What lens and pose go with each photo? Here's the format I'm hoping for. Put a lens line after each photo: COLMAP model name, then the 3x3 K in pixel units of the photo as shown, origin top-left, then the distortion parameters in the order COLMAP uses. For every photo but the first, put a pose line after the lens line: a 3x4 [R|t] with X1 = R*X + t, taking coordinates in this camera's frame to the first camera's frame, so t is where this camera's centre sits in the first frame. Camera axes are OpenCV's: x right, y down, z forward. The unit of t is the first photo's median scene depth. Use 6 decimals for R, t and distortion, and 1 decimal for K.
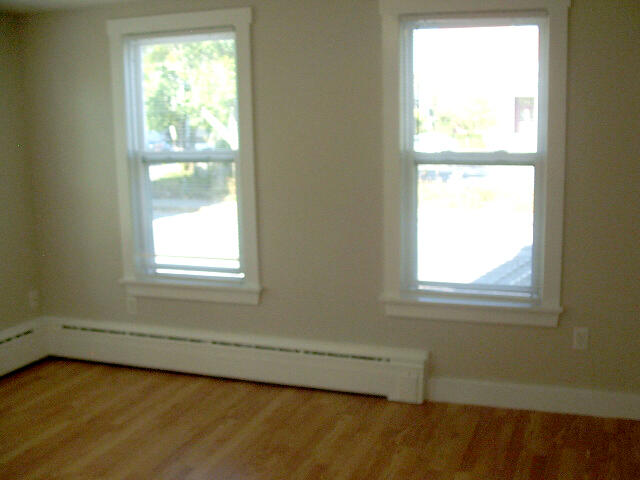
lens RADIAL K [[744.5, 0, 336.1], [0, 744.5, 241.8], [0, 0, 1]] dist [-0.205228, 0.381549]
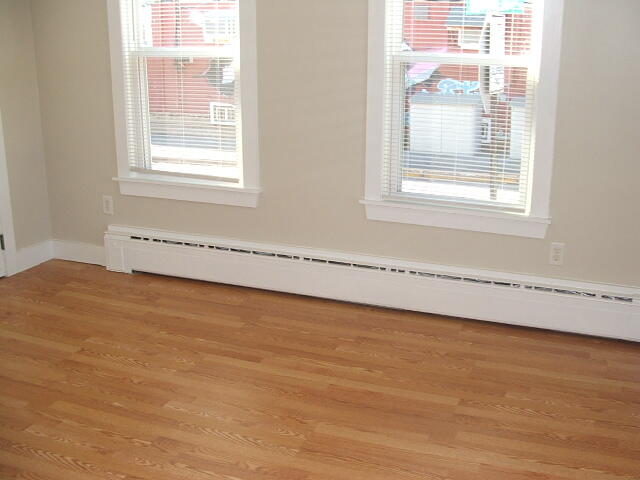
lens RADIAL K [[744.5, 0, 336.1], [0, 744.5, 241.8], [0, 0, 1]] dist [-0.205228, 0.381549]
pose [[-0.017639, 0.311953, -0.949934, 0.201751], [-0.156447, 0.937518, 0.310781, -0.086156], [0.987529, 0.154097, 0.032267, 0.482551]]
